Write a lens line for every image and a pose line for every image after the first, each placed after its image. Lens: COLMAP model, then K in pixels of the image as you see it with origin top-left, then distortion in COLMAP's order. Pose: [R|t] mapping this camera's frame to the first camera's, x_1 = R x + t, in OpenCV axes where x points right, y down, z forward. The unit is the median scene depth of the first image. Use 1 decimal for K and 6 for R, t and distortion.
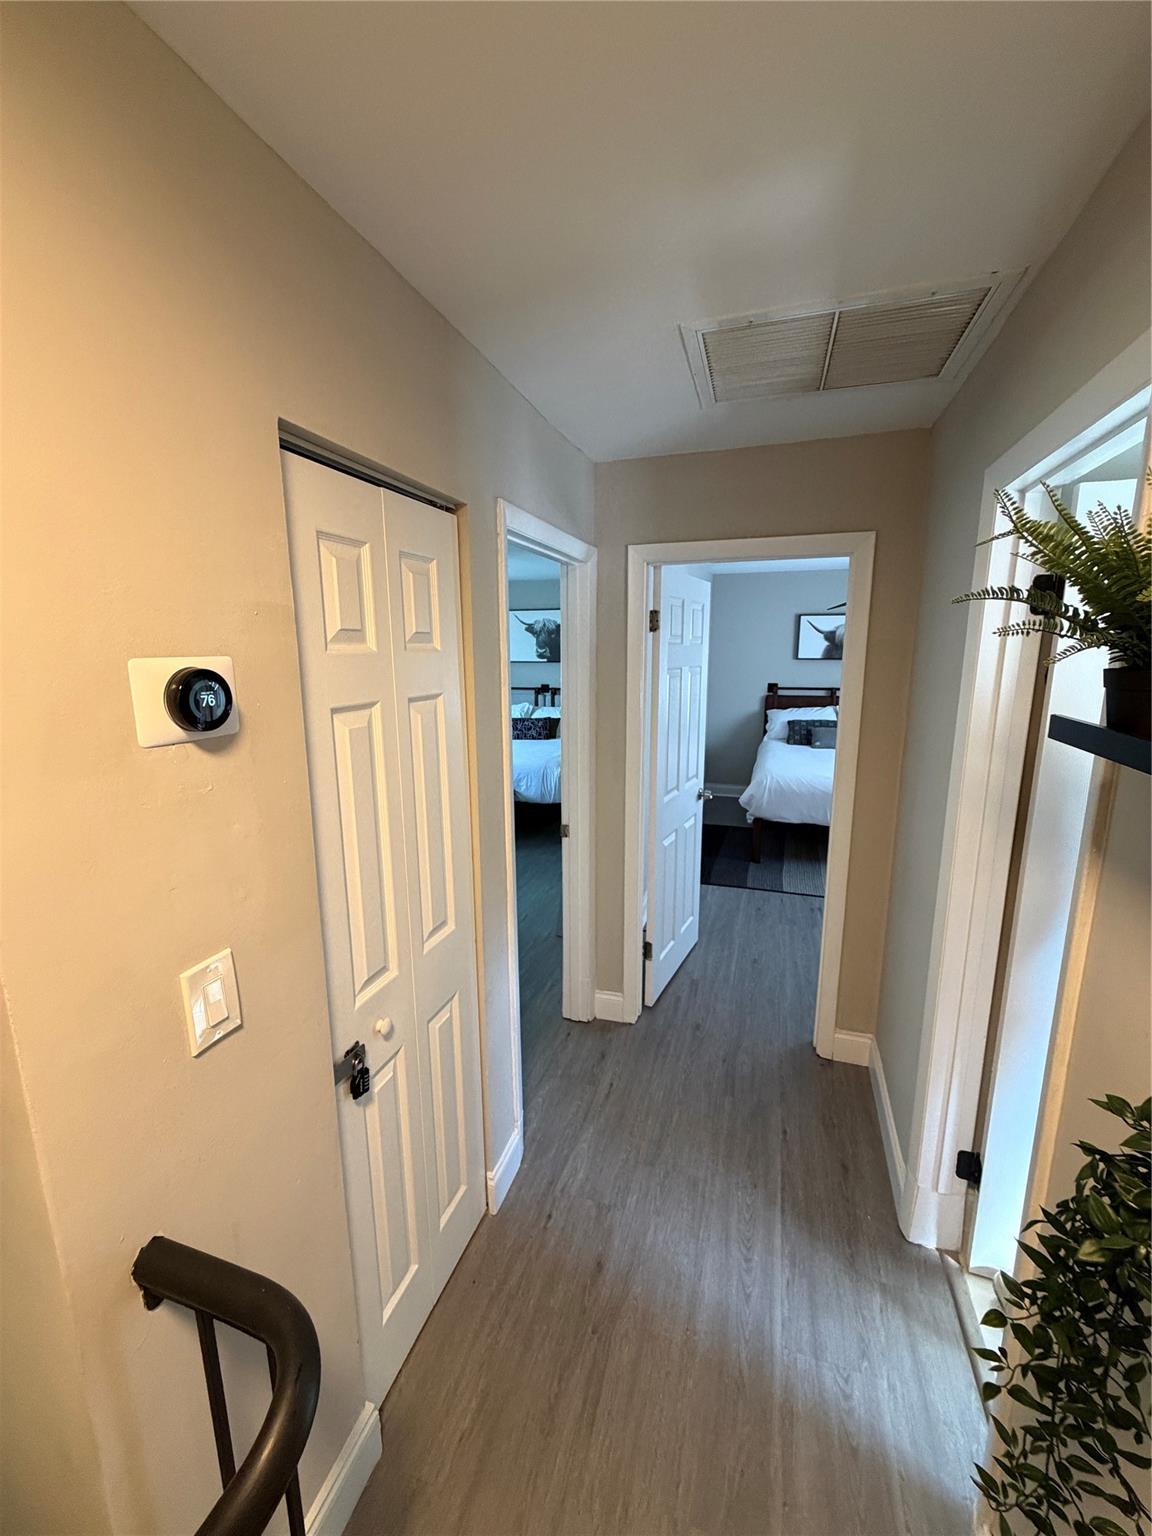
lens RADIAL K [[611.4, 0, 571.3], [0, 611.4, 764.1], [0, 0, 1]] dist [0.001593, 0.000277]
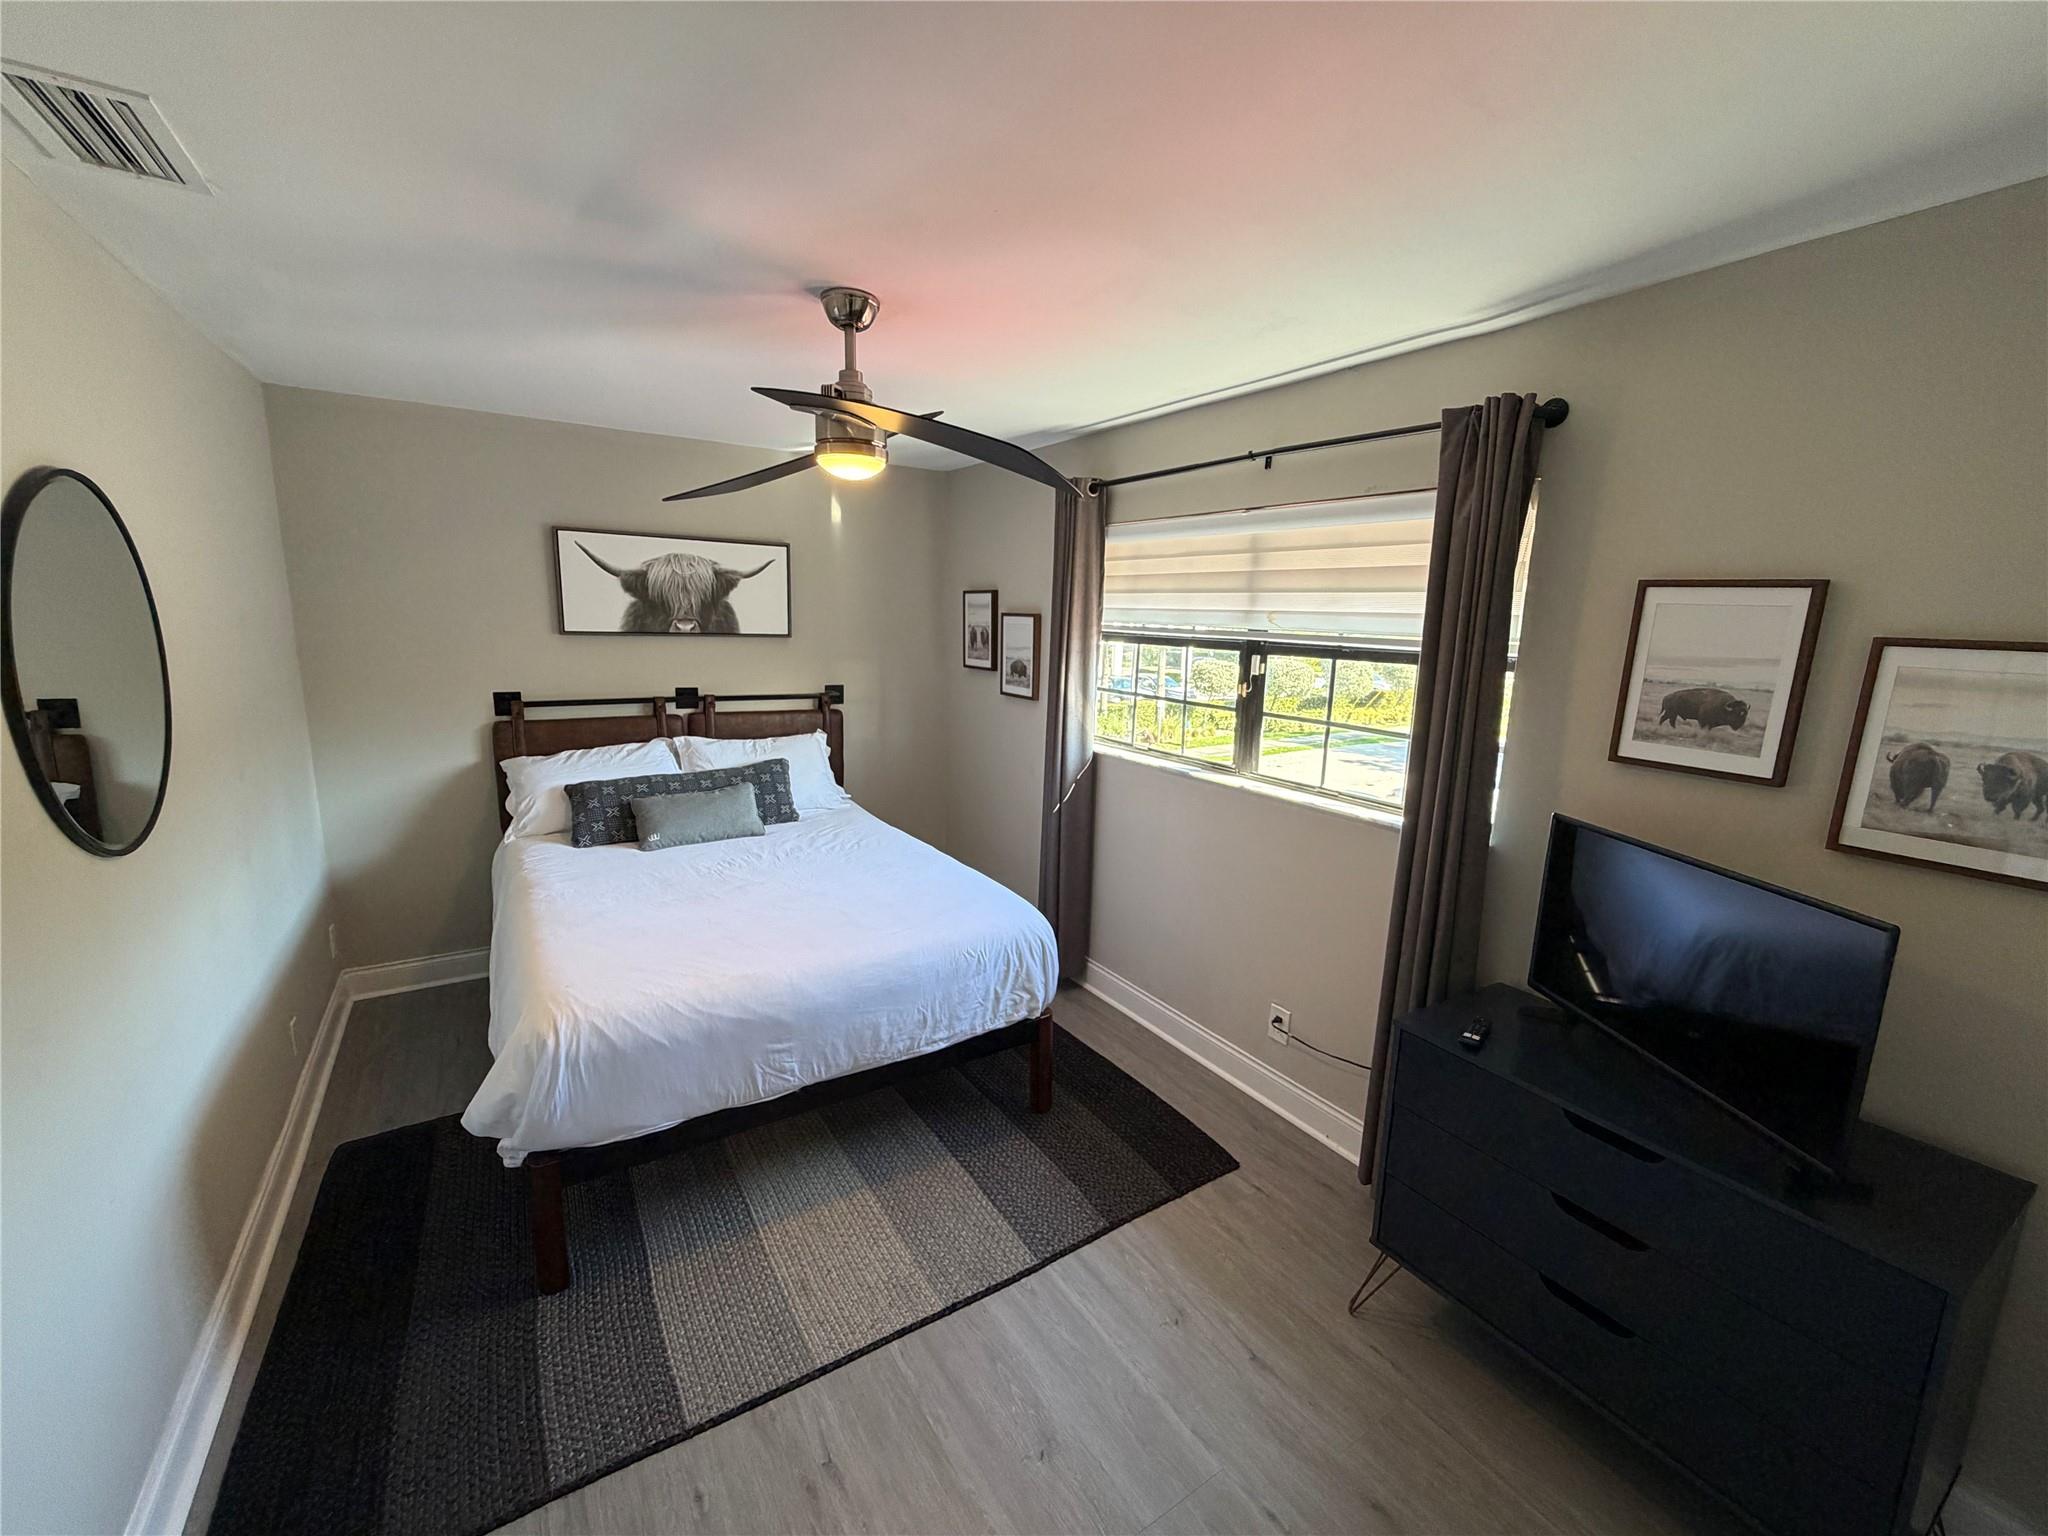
lens RADIAL K [[815.2, 0, 1020.0], [0, 815.2, 763.0], [0, 0, 1]] dist [0.001593, 0.000277]
pose [[0.623893, -0.120667, 0.772138, 0.125325], [0.121672, 0.990958, 0.056552, -0.079639], [-0.771980, 0.058666, 0.632934, 0.420743]]
